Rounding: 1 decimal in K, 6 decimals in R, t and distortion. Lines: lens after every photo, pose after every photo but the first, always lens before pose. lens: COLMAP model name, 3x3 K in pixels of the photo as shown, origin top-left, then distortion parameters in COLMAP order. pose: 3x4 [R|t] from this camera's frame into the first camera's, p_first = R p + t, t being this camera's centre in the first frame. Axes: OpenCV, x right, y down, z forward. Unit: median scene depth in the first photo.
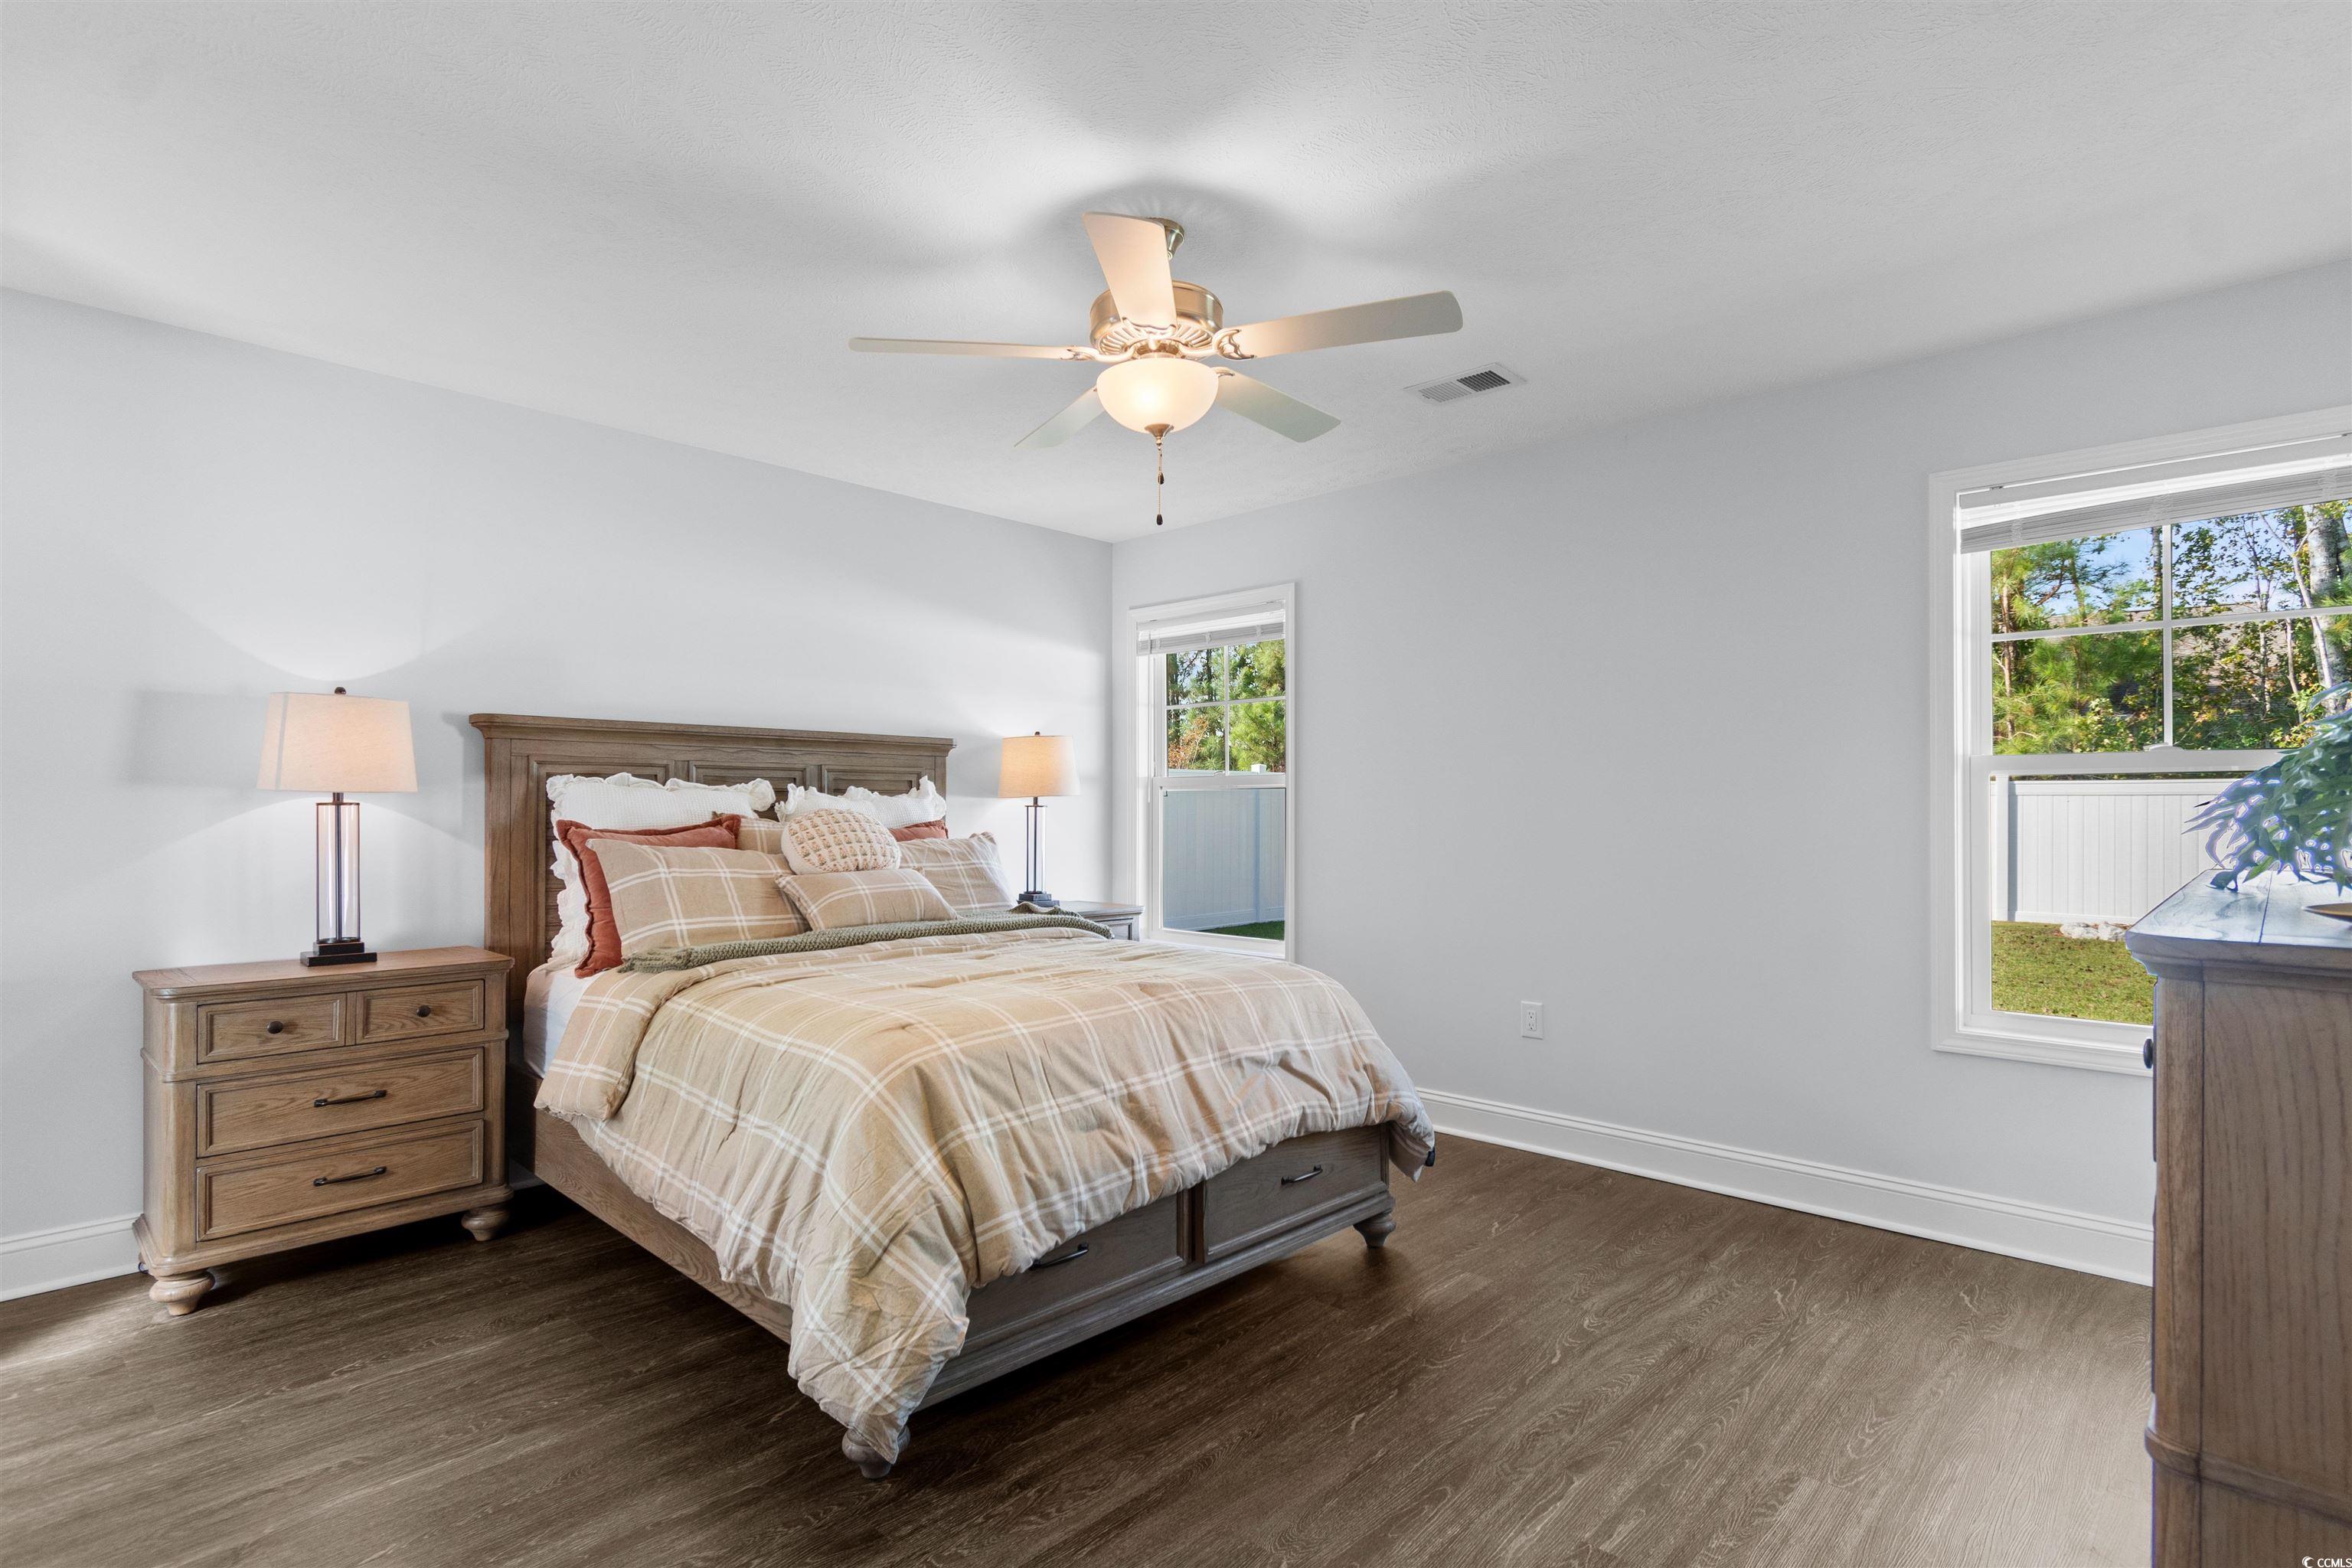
lens RADIAL K [[1082.2, 0, 1167.9], [0, 1082.2, 819.5], [0, 0, 1]] dist [0.000534, 0.000004]
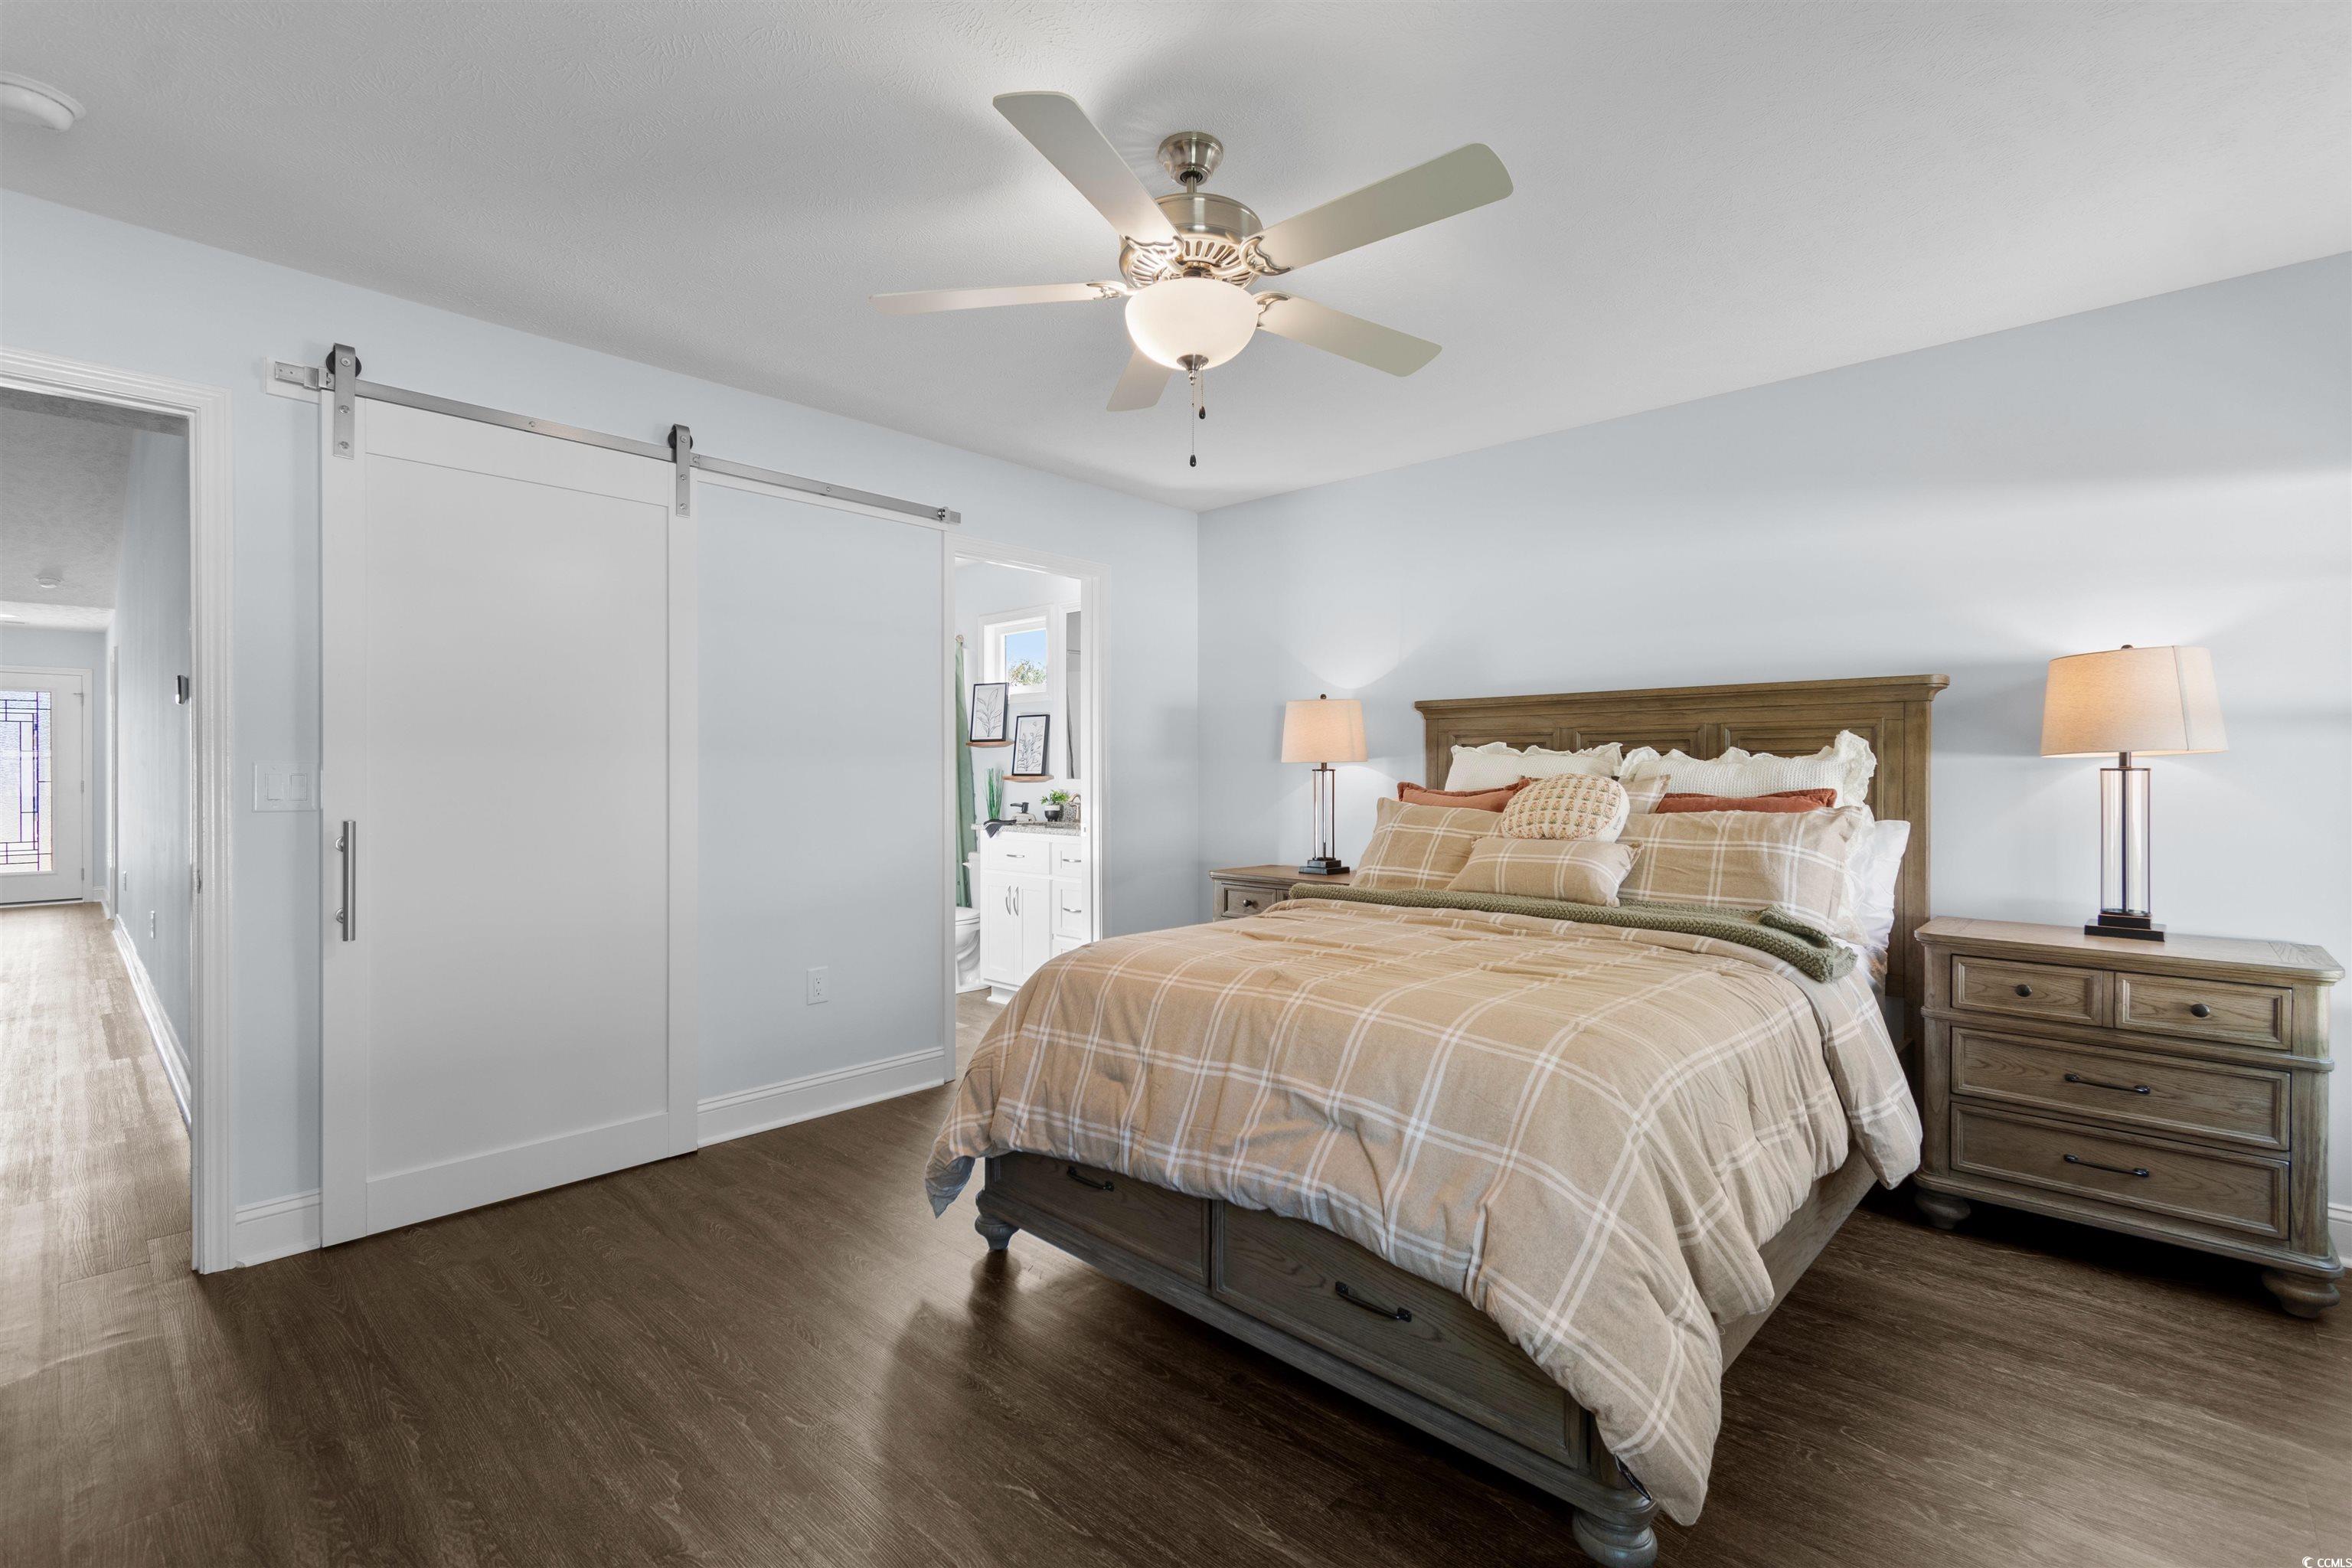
lens RADIAL K [[1052.2, 0, 1176.0], [0, 1052.2, 784.0], [0, 0, 1]] dist [0.000938, 0.000273]
pose [[0.038487, 0.010842, -0.999200, 0.742321], [-0.011441, 0.999880, 0.010409, -0.009034], [0.999194, 0.011031, 0.038607, 0.795995]]
